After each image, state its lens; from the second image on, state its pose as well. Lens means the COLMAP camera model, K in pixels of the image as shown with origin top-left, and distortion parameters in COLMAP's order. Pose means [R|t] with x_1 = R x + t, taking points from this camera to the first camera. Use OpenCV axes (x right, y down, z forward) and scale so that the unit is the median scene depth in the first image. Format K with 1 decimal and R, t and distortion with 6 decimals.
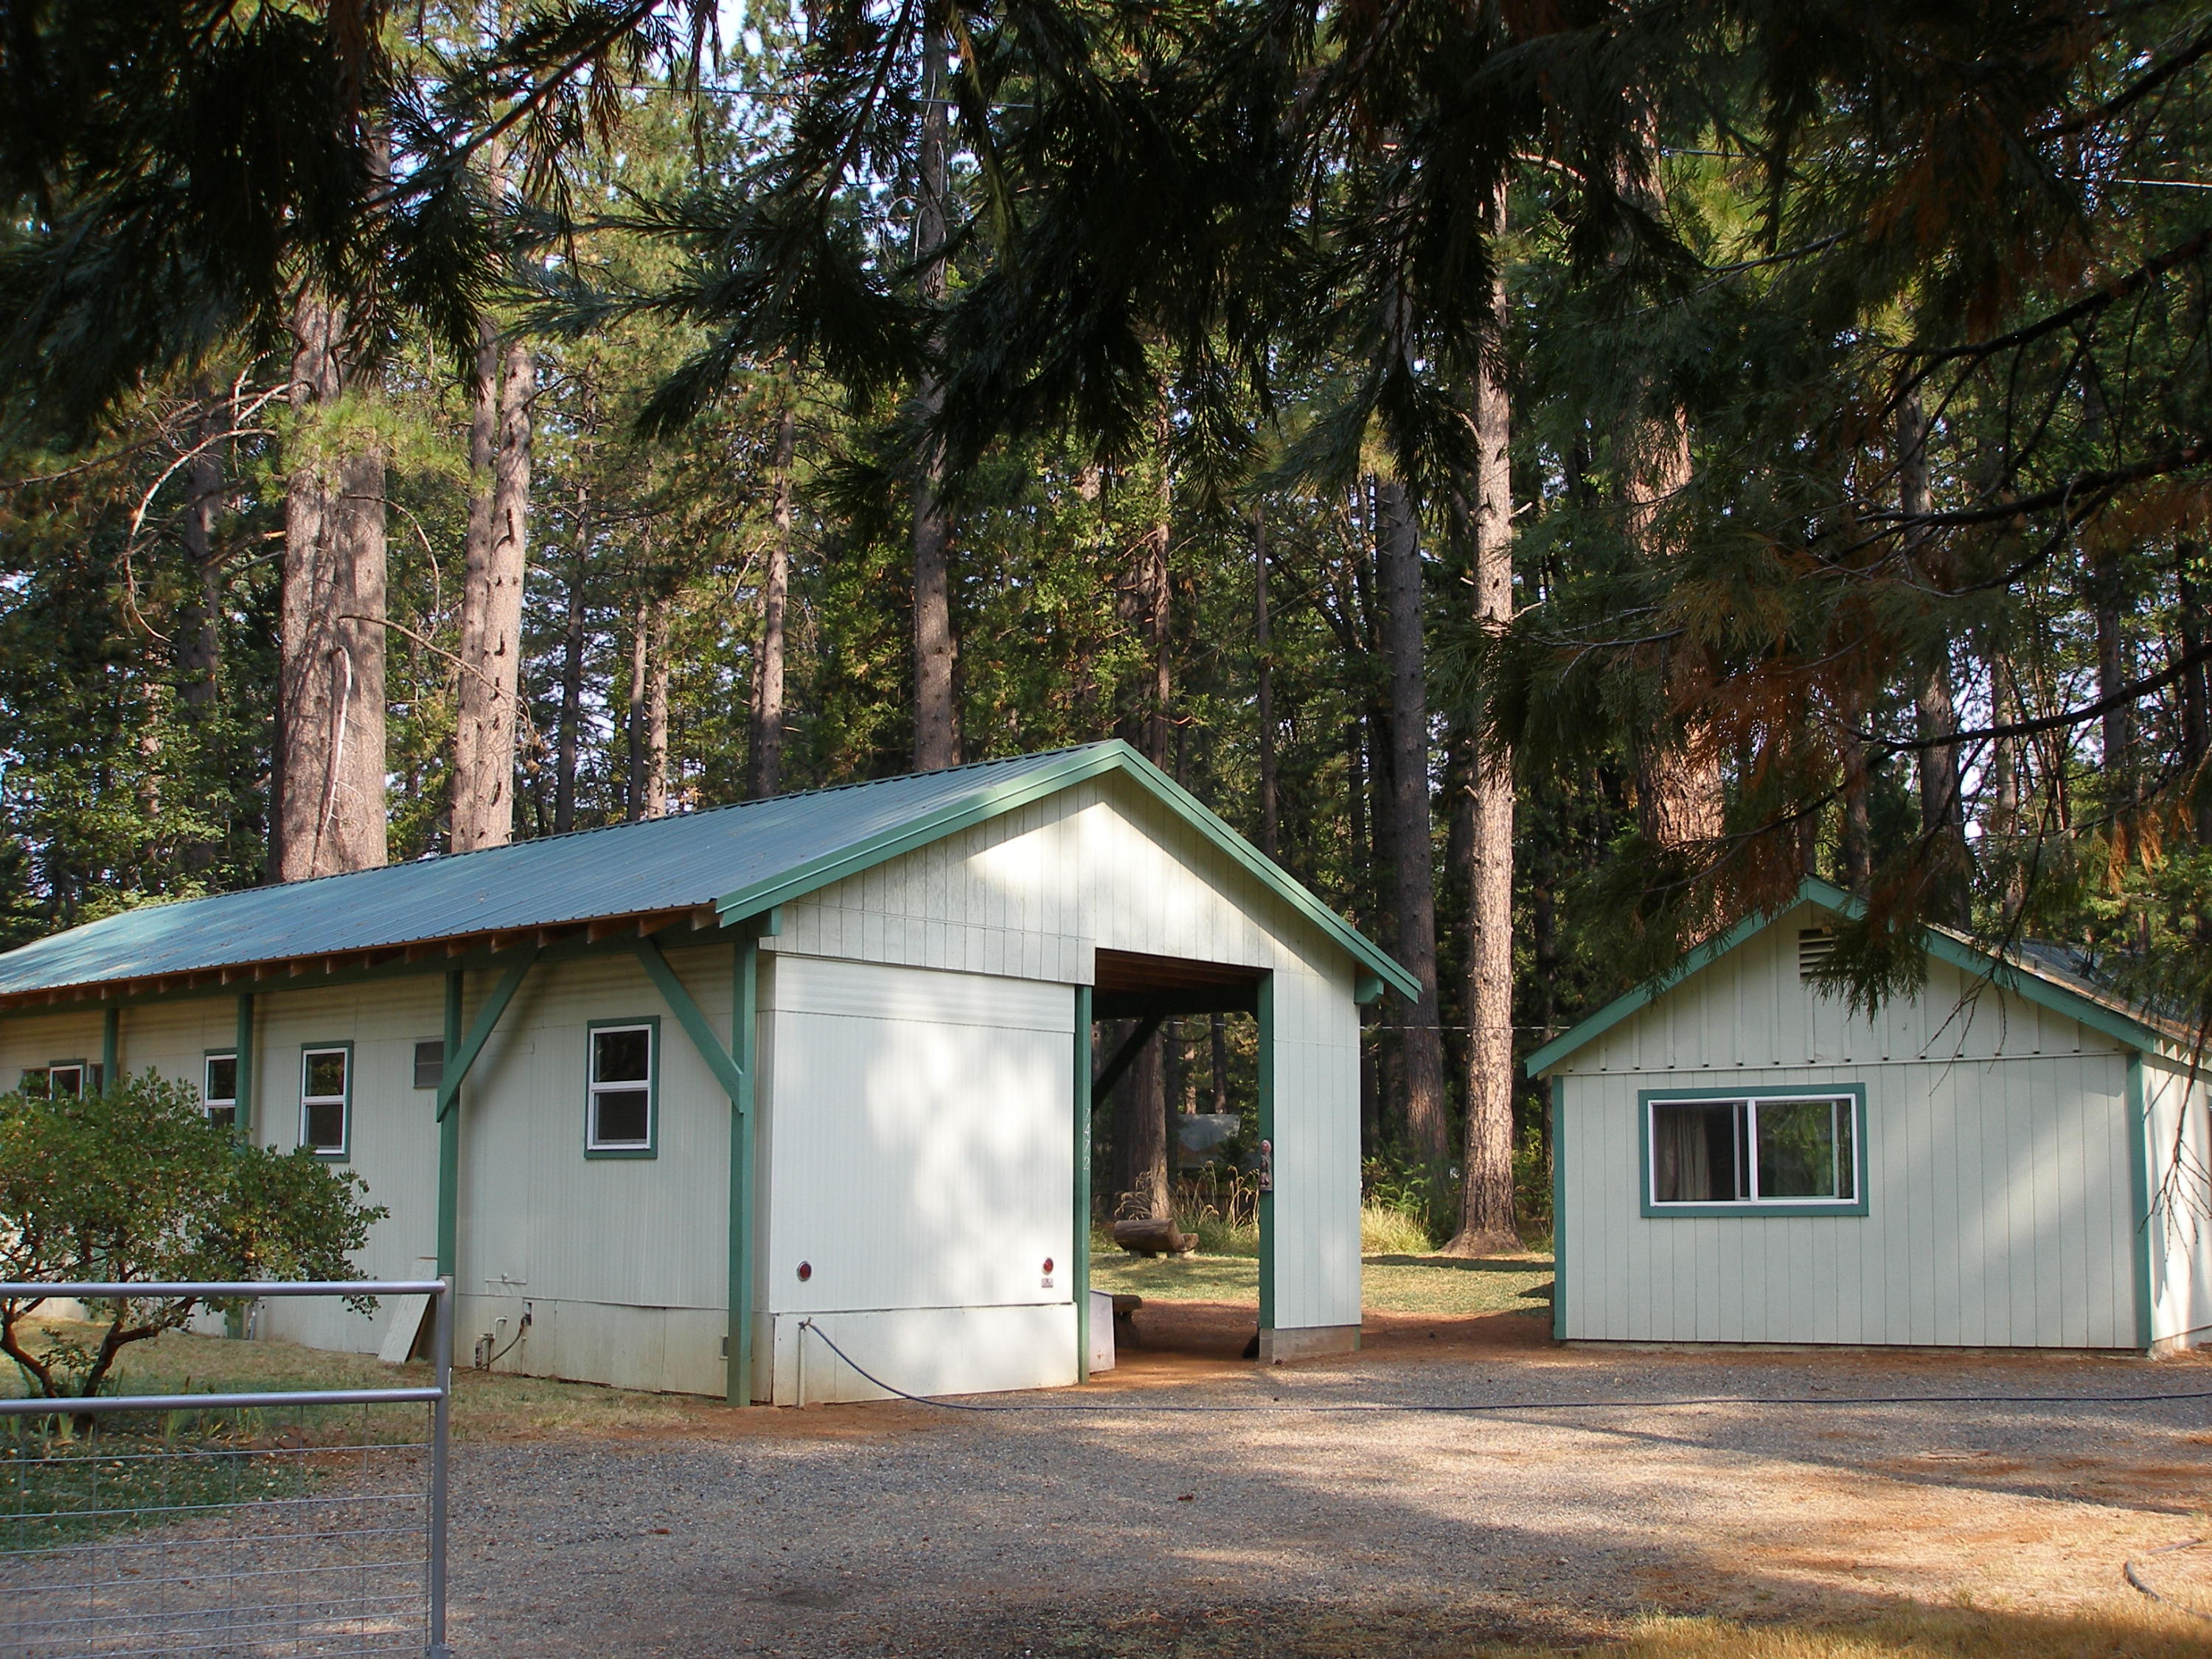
lens RADIAL K [[2480.9, 0, 1103.0], [0, 2480.9, 831.3], [0, 0, 1]] dist [-0.154144, 0.000000]
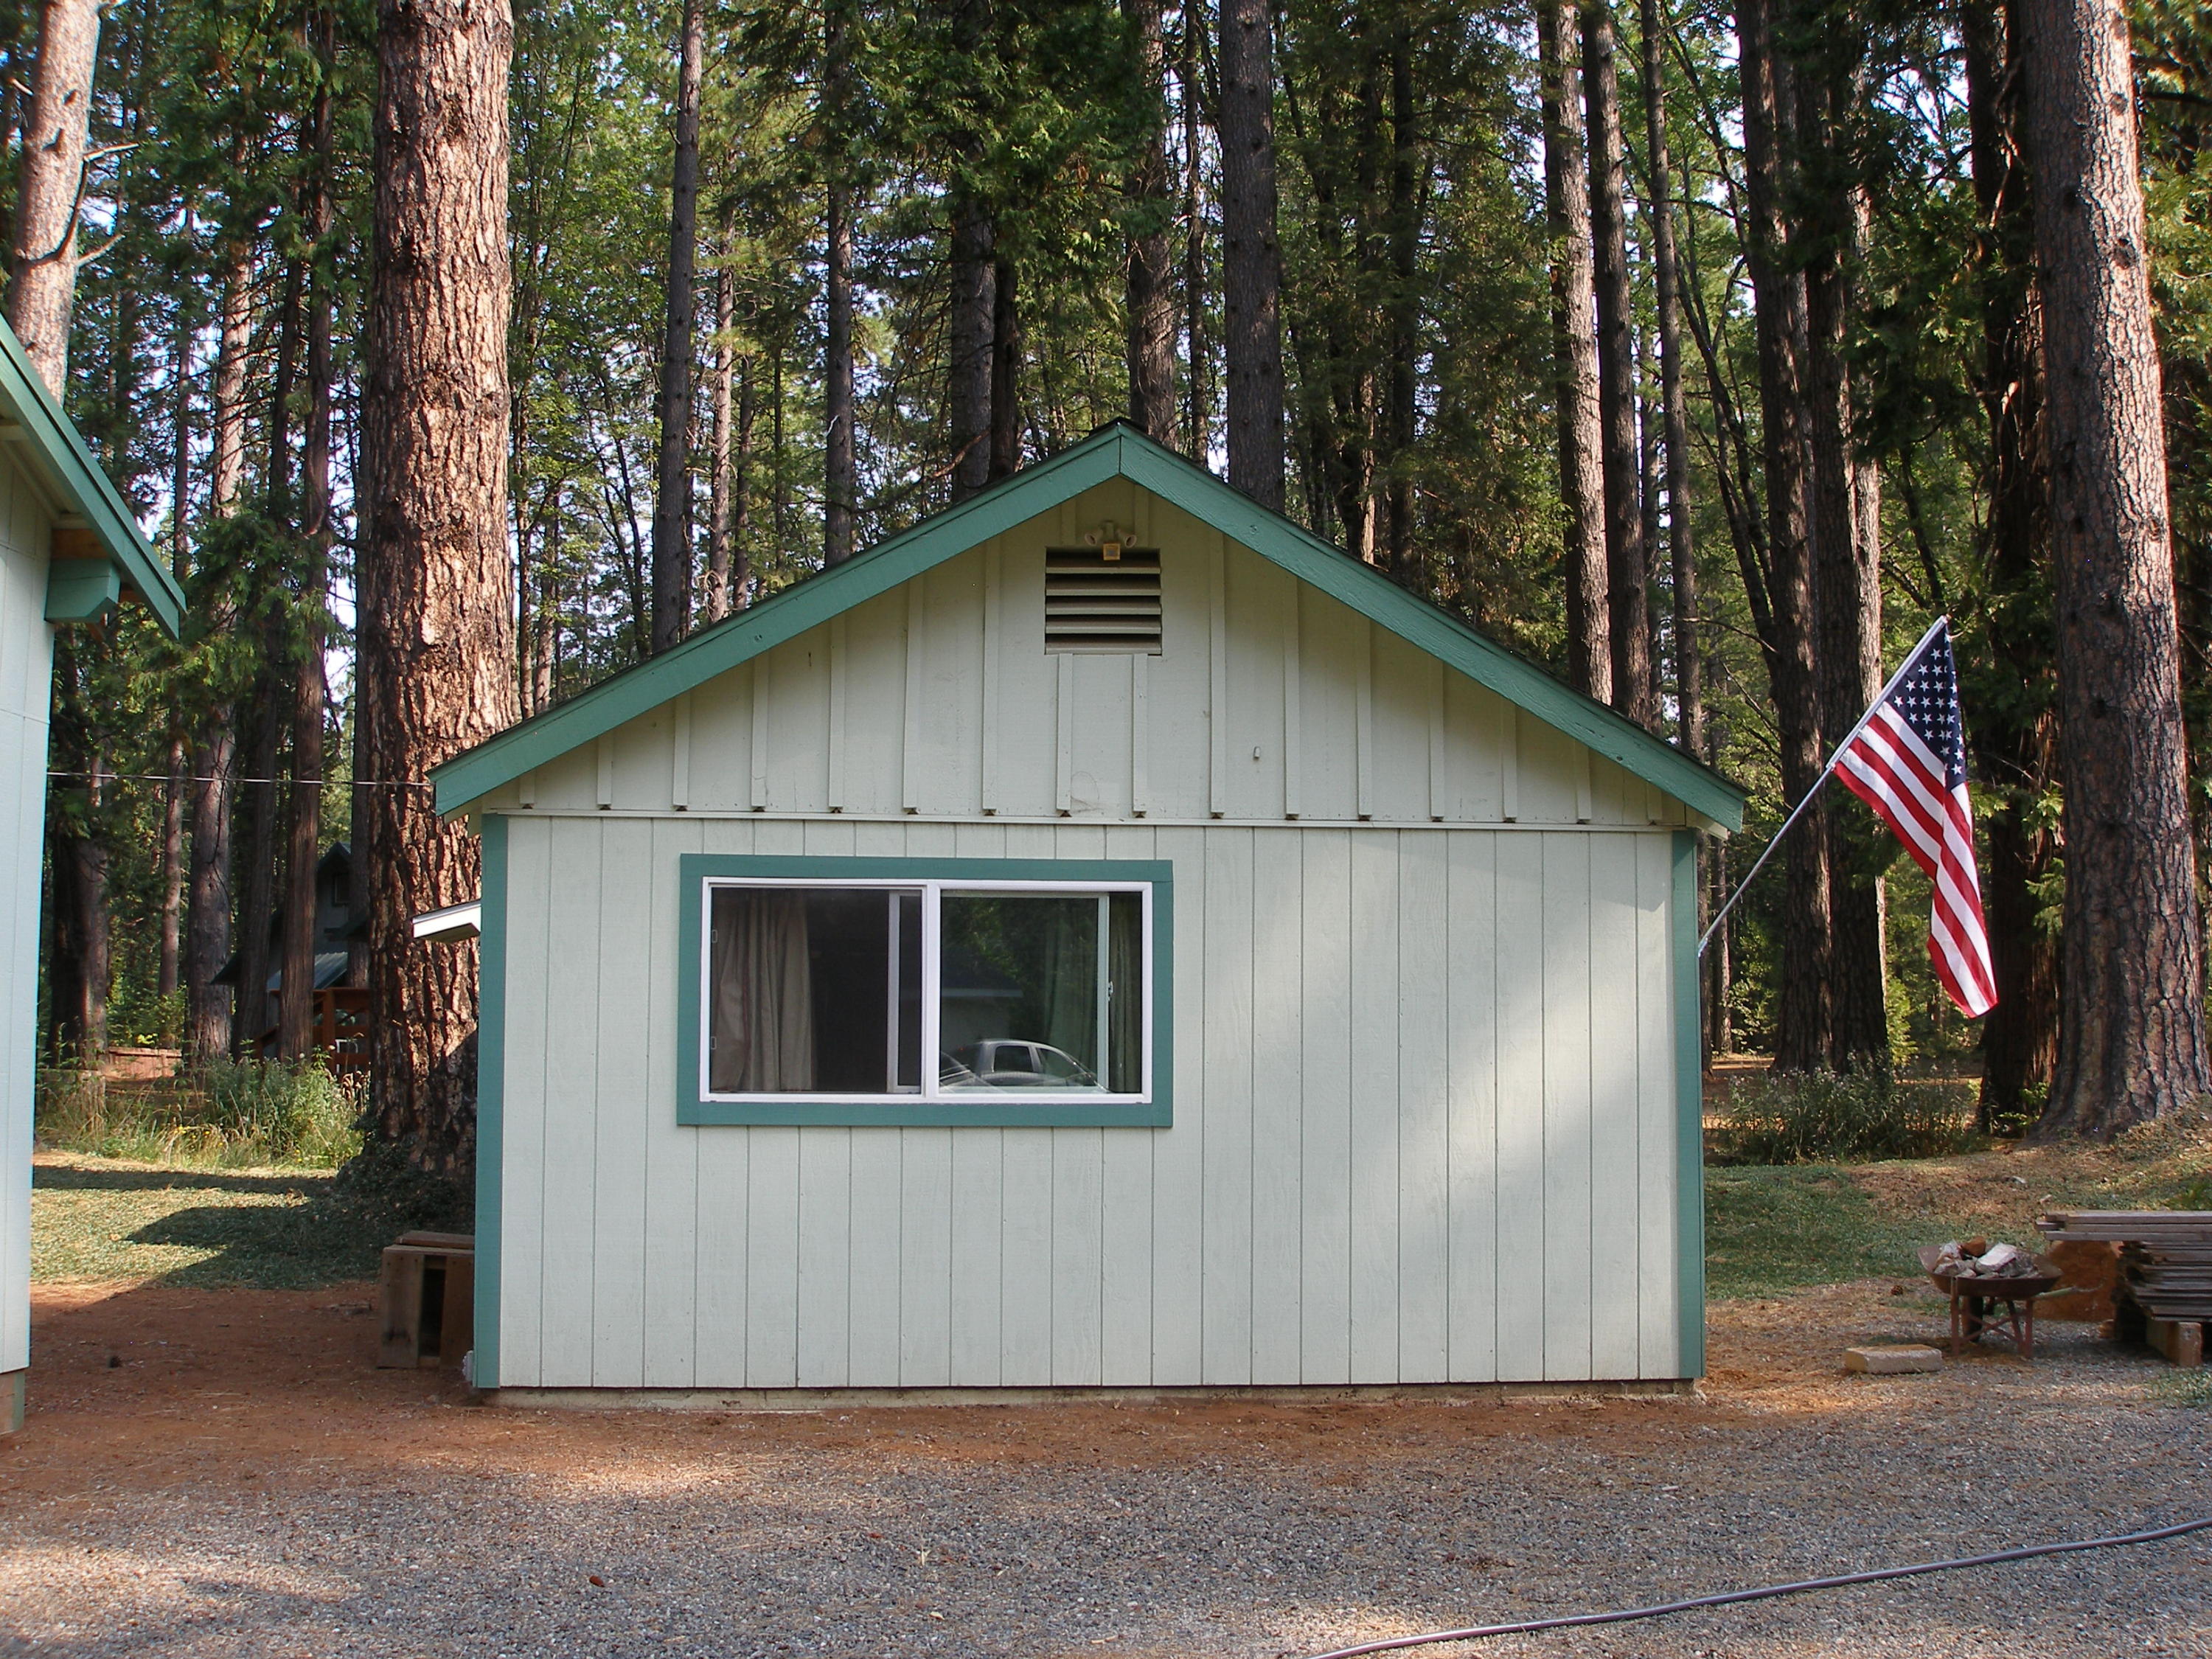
lens RADIAL K [[2480.9, 0, 1103.5], [0, 2480.9, 832.6], [0, 0, 1]] dist [-0.154144, 0.000000]
pose [[0.770665, 0.061473, 0.634268, -0.019778], [-0.097039, 0.995049, 0.021468, 0.084062], [-0.629808, -0.078093, 0.772815, 0.591184]]
